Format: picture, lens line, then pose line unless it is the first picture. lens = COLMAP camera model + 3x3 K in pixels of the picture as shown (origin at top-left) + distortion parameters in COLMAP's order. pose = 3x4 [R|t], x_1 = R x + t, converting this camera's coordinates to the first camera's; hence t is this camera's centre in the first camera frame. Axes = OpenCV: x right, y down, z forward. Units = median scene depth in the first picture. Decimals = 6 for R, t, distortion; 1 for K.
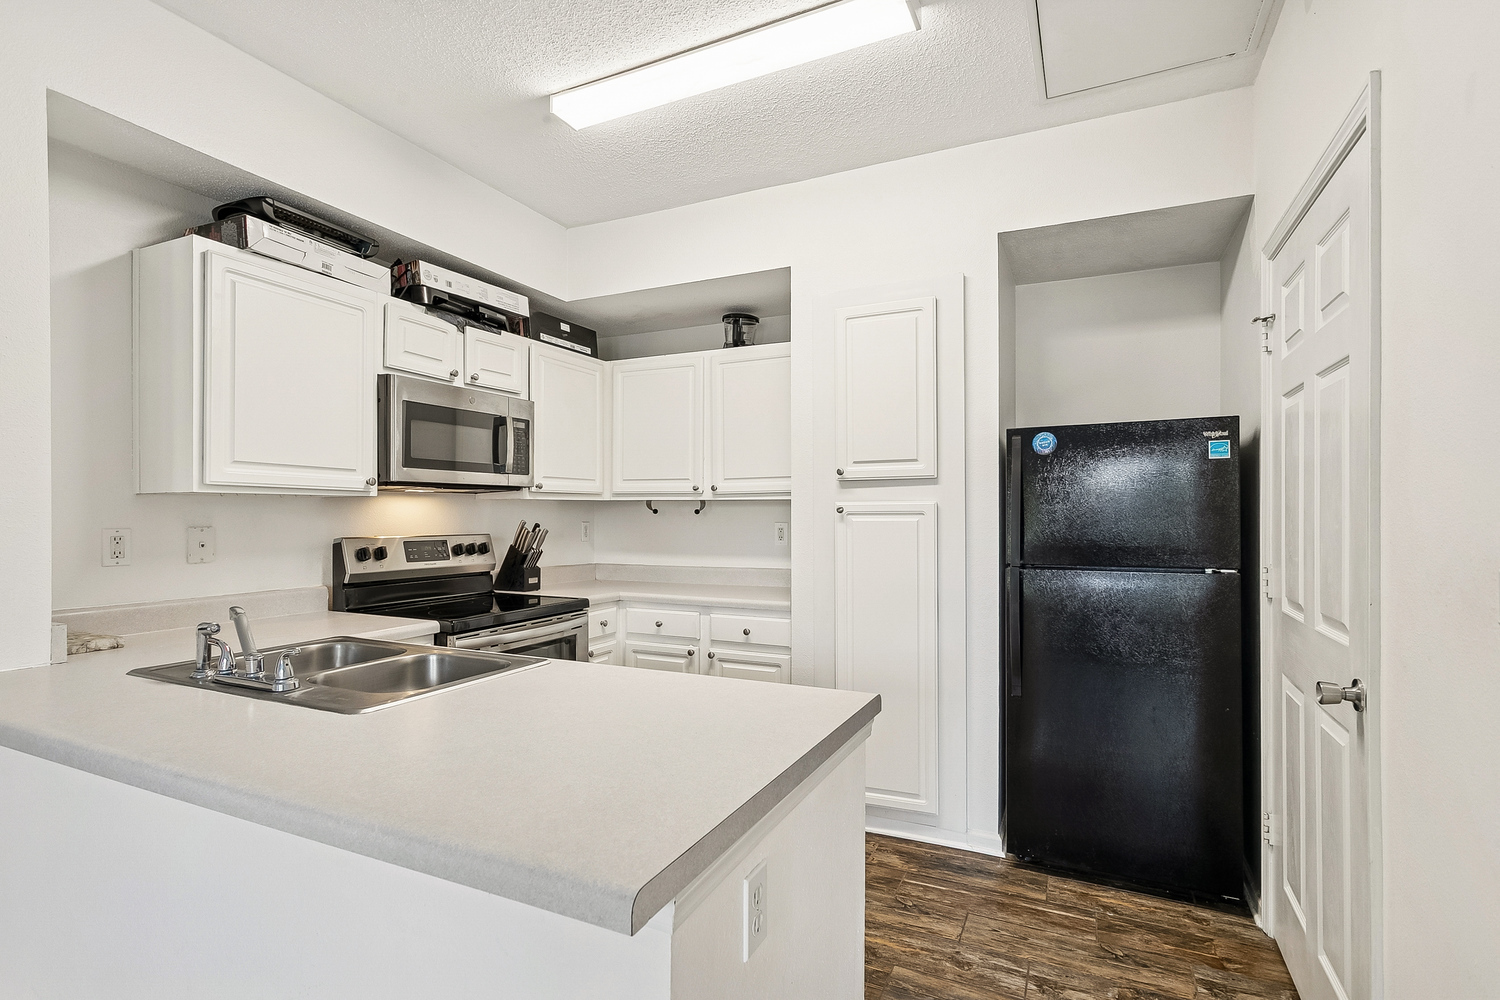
lens RADIAL K [[714.8, 0, 749.2], [0, 714.8, 510.7], [0, 0, 1]] dist [0.002224, 0.001556]
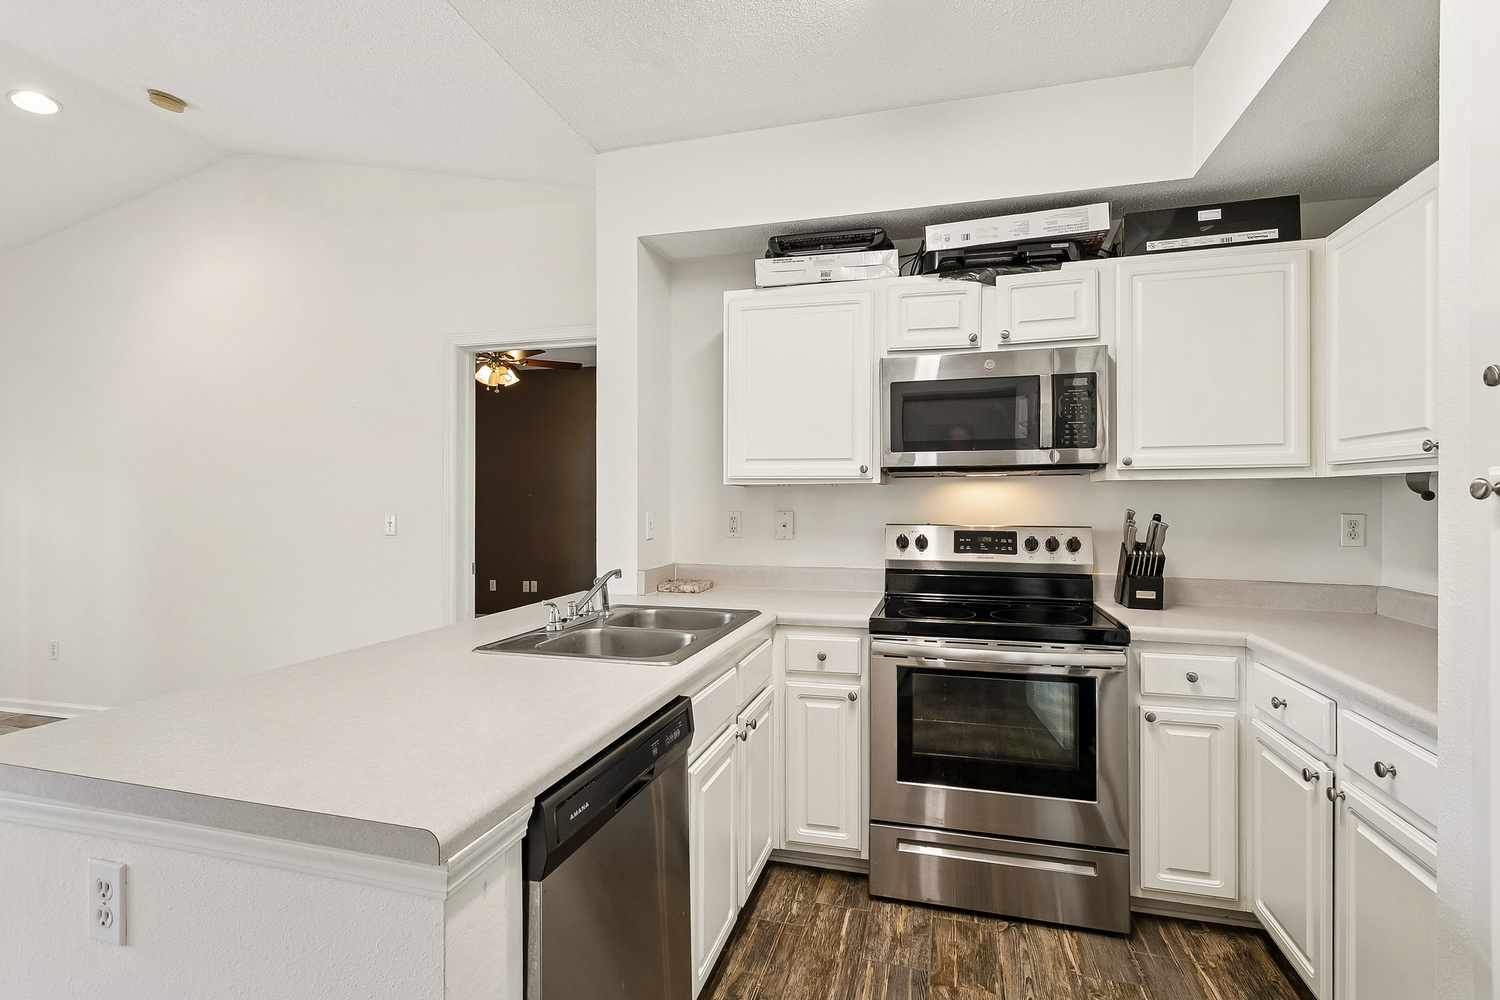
lens RADIAL K [[714.8, 0, 754.3], [0, 714.8, 494.8], [0, 0, 1]] dist [0.002224, 0.001556]
pose [[0.175956, -0.006687, -0.984375, 0.367739], [0.006821, 0.999961, -0.005574, 0.000193], [0.984374, -0.005733, 0.175995, 0.556931]]
